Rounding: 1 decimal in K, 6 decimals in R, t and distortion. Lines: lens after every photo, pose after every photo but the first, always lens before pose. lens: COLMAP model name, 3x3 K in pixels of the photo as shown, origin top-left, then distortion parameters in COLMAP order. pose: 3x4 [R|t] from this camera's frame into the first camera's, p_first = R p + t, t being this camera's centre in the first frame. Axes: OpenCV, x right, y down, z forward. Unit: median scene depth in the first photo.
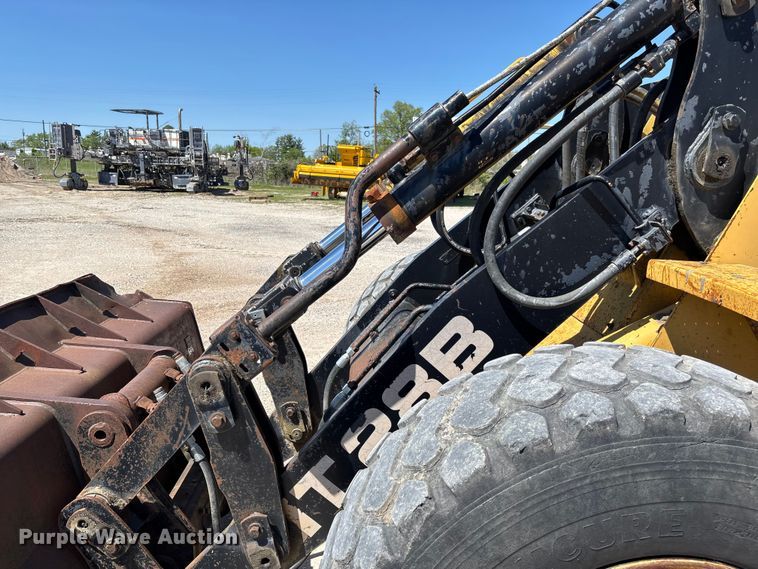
lens RADIAL K [[588.8, 0, 376.0], [0, 588.8, 289.0], [0, 0, 1]] dist [0.031481, -0.010107]
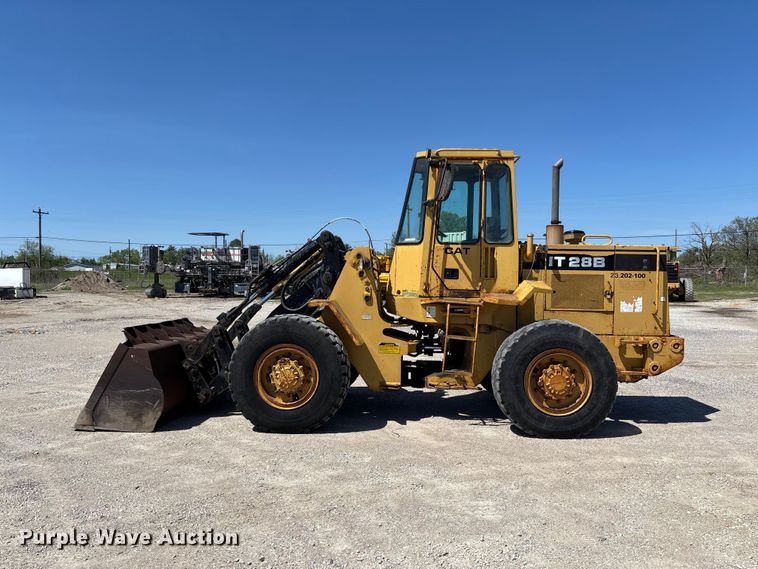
lens RADIAL K [[588.8, 0, 376.0], [0, 588.8, 289.0], [0, 0, 1]] dist [0.031481, -0.010107]
pose [[0.995049, -0.020653, -0.097213, 0.063719], [0.003405, 0.984679, -0.174344, 0.030044], [0.099324, 0.173150, 0.979874, -0.154503]]
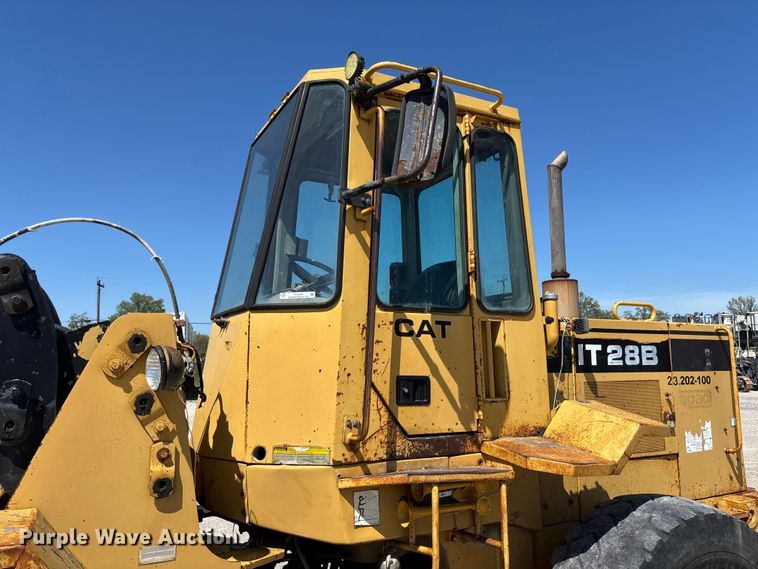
lens RADIAL K [[587.3, 0, 387.0], [0, 587.3, 284.3], [0, 0, 1]] dist [0.058673, -0.081757]
pose [[0.900737, 0.015491, 0.434088, 0.034753], [0.124479, 0.948242, -0.292134, -0.001551], [-0.416146, 0.317171, 0.852188, -0.021670]]
